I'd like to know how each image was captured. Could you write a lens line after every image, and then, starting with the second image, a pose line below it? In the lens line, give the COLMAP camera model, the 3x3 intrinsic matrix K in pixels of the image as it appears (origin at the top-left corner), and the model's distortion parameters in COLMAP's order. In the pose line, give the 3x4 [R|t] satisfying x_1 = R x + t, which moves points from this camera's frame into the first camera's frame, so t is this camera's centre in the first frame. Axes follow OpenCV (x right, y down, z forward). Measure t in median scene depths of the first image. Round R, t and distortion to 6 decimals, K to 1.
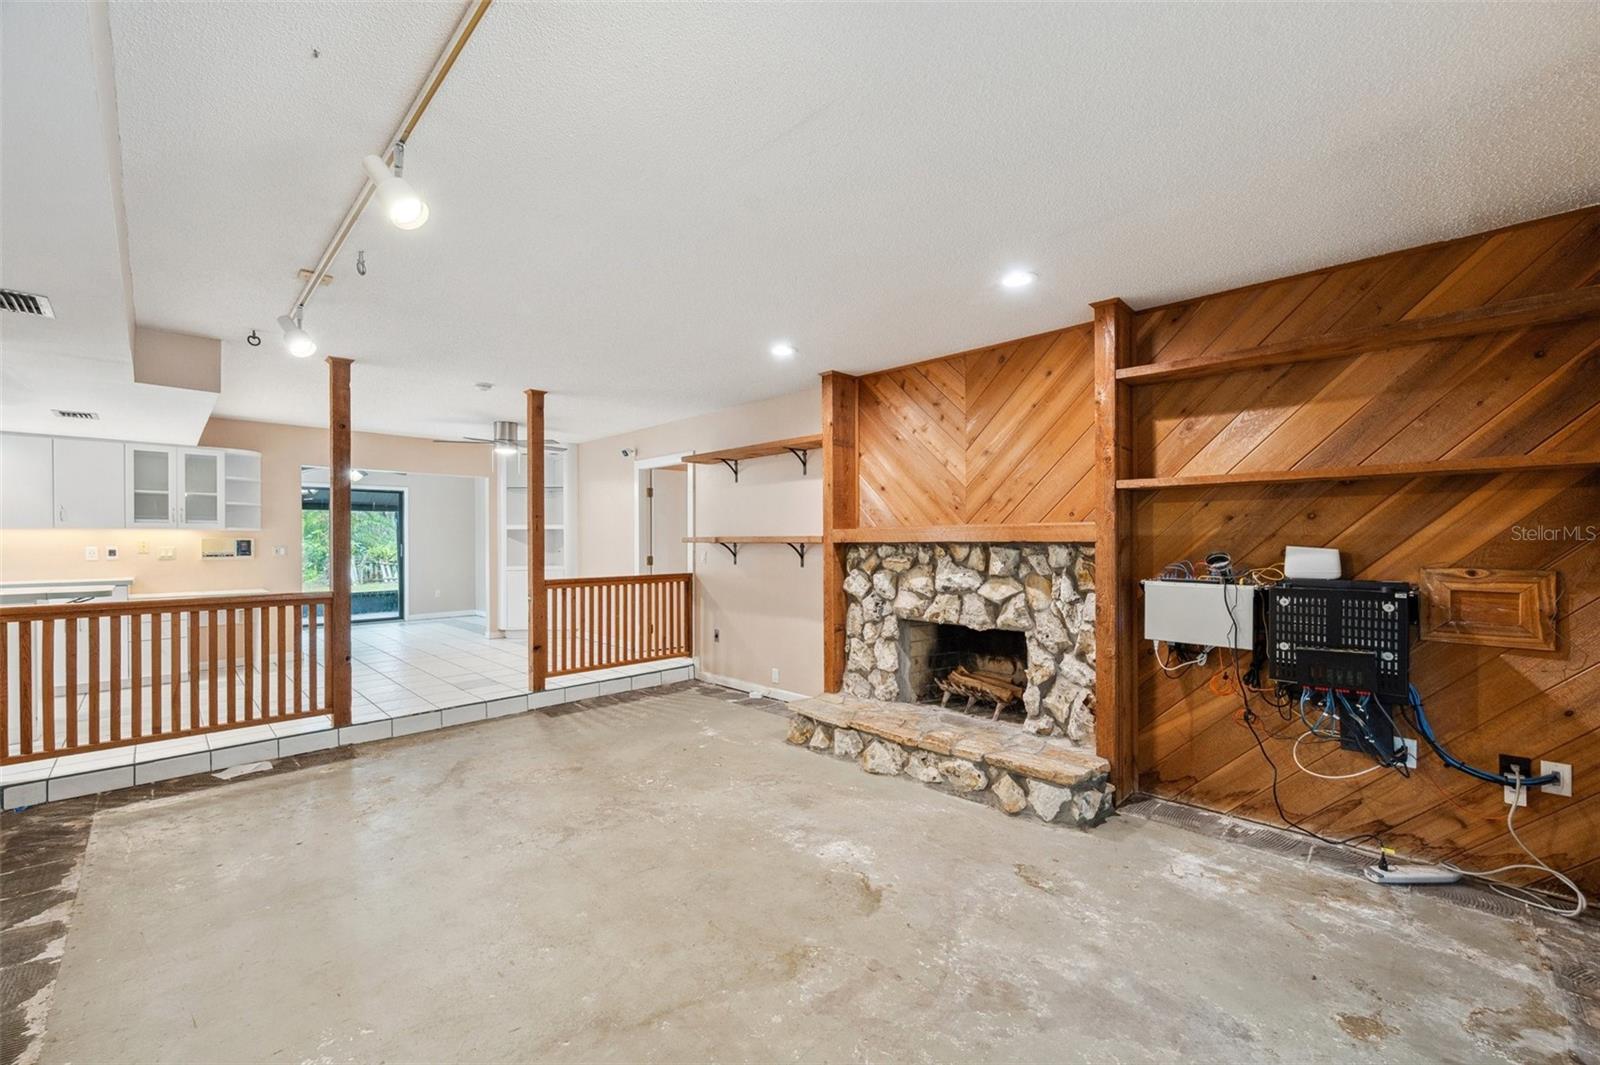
lens RADIAL K [[625.8, 0, 798.6], [0, 625.8, 539.0], [0, 0, 1]] dist [0.002129, 0.000123]
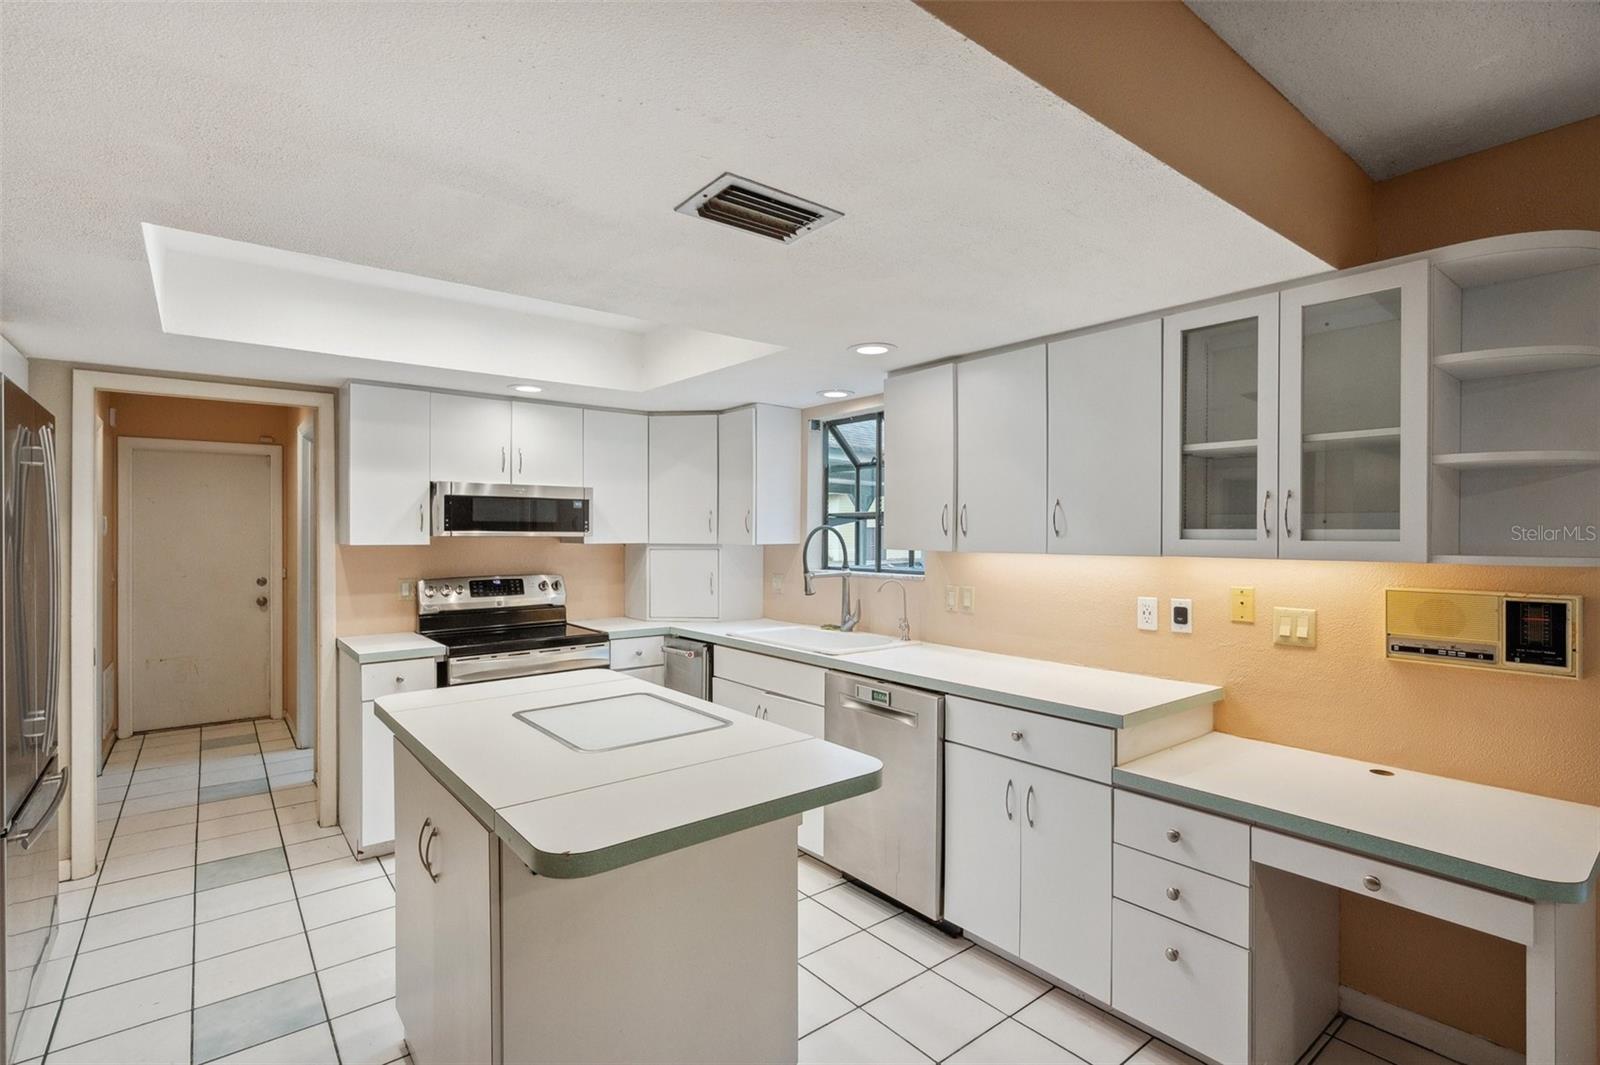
lens RADIAL K [[762.3, 0, 800.0], [0, 762.3, 532.5], [0, 0, 1]] dist [-0.000711, -0.000192]
pose [[-0.120083, 0.003993, -0.992756, -0.576253], [-0.002060, 0.999989, 0.004272, -0.029253], [0.992762, 0.002558, -0.120074, 0.789192]]
